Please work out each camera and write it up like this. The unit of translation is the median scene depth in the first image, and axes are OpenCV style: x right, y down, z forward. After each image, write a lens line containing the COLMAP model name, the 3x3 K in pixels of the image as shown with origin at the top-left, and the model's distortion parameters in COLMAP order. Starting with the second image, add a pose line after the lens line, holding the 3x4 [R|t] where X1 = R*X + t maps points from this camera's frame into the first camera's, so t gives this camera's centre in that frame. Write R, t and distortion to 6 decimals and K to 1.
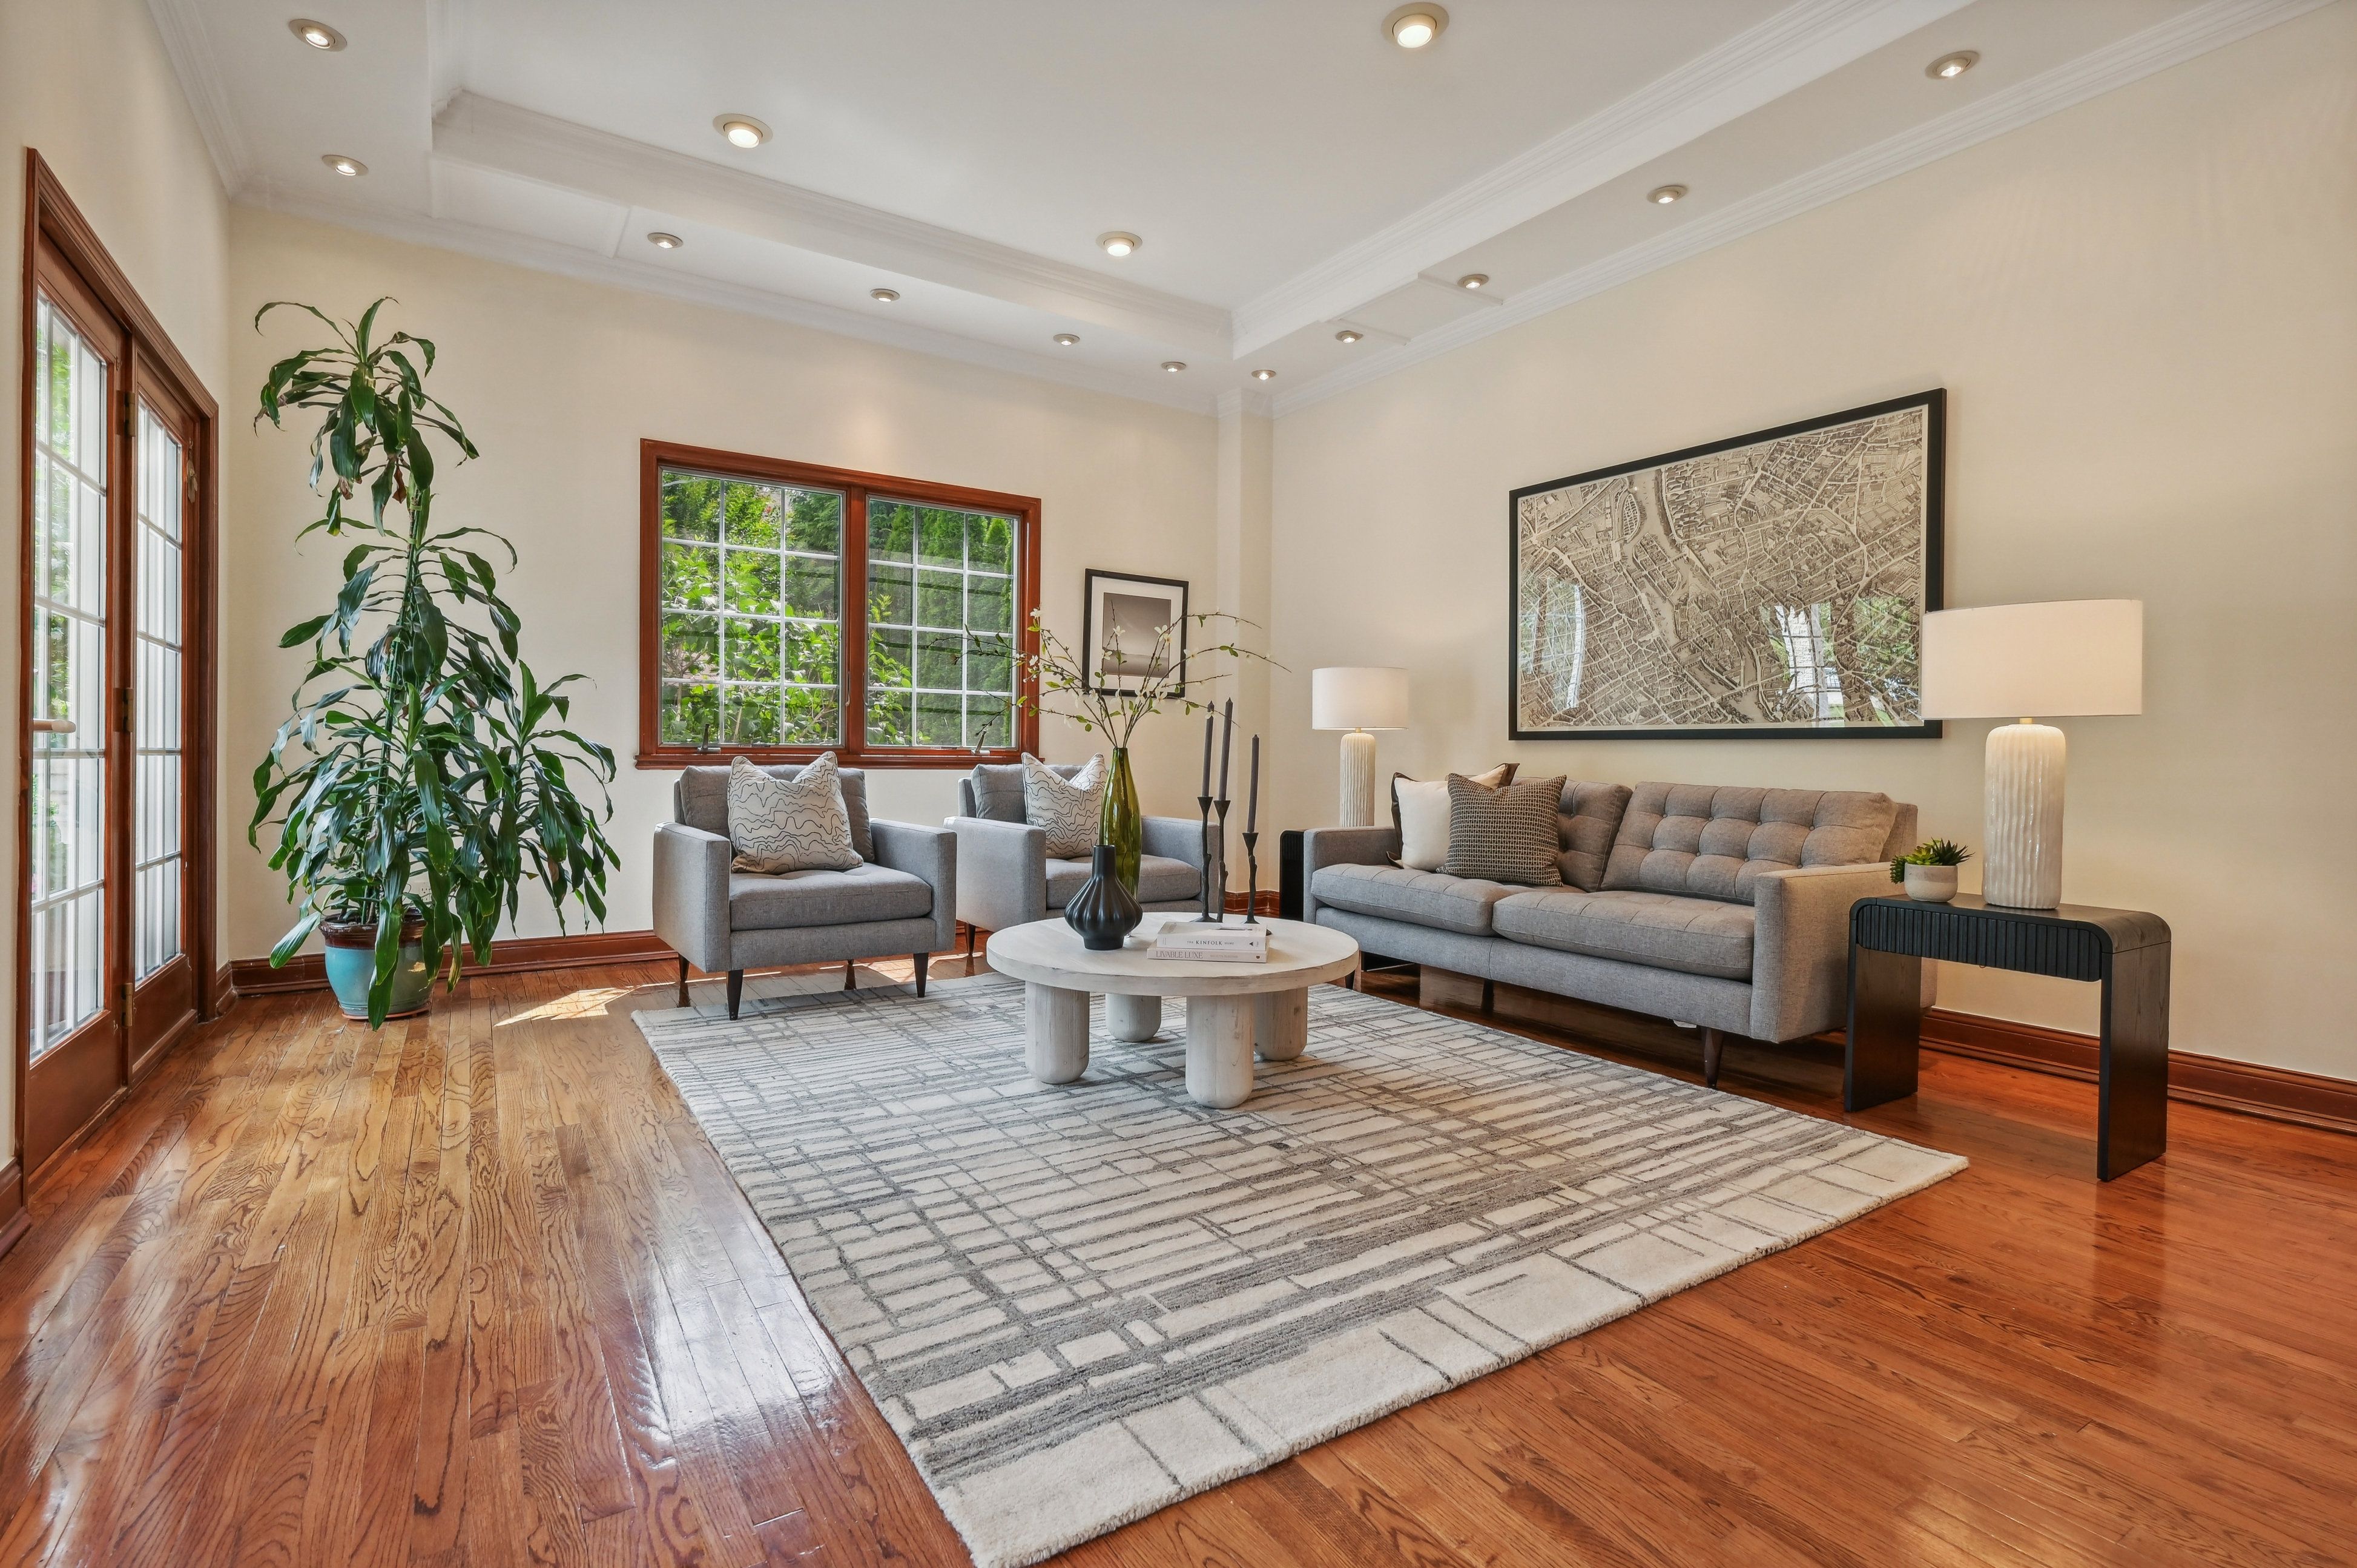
lens RADIAL K [[1112.4, 0, 1178.3], [0, 1112.4, 770.7], [0, 0, 1]] dist [-0.001542, 0.000094]
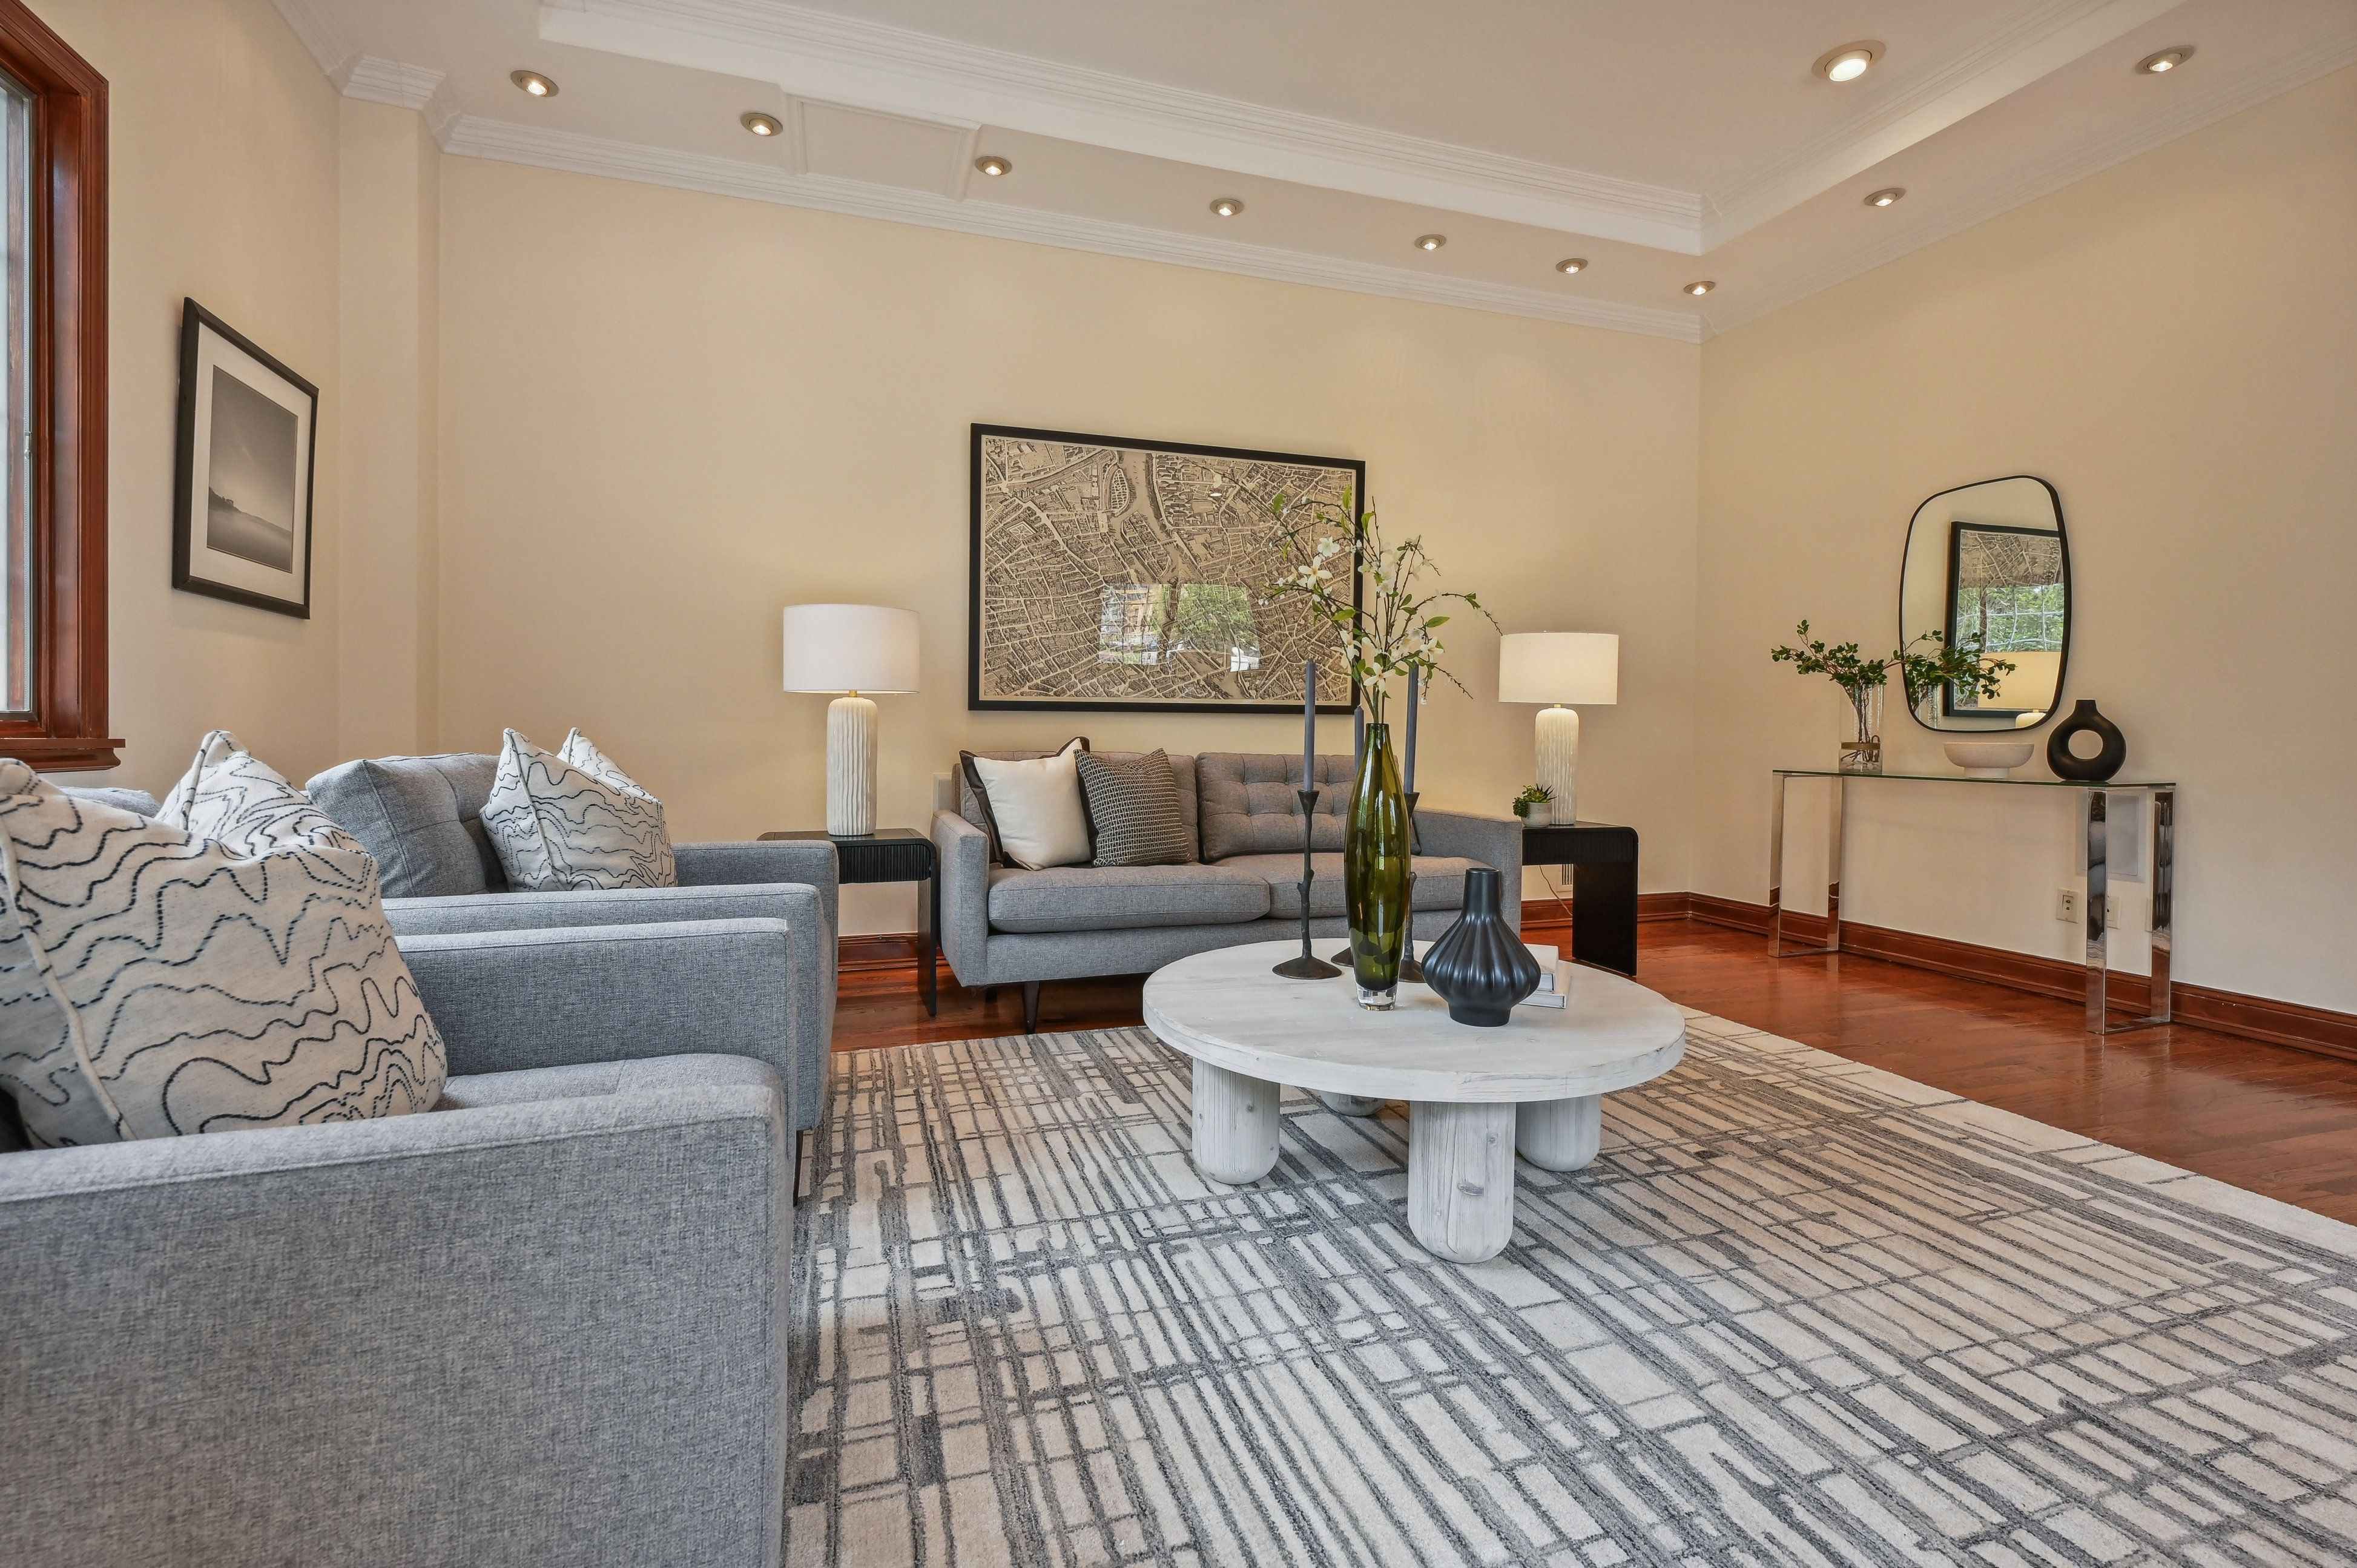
lens RADIAL K [[1049.9, 0, 1179.2], [0, 1049.9, 742.6], [0, 0, 1]] dist [0.000188, -0.000010]
pose [[0.260252, -0.019642, 0.965341, -0.629614], [0.012693, 0.999776, 0.016920, -0.019283], [-0.965457, 0.007850, 0.260443, 0.873078]]
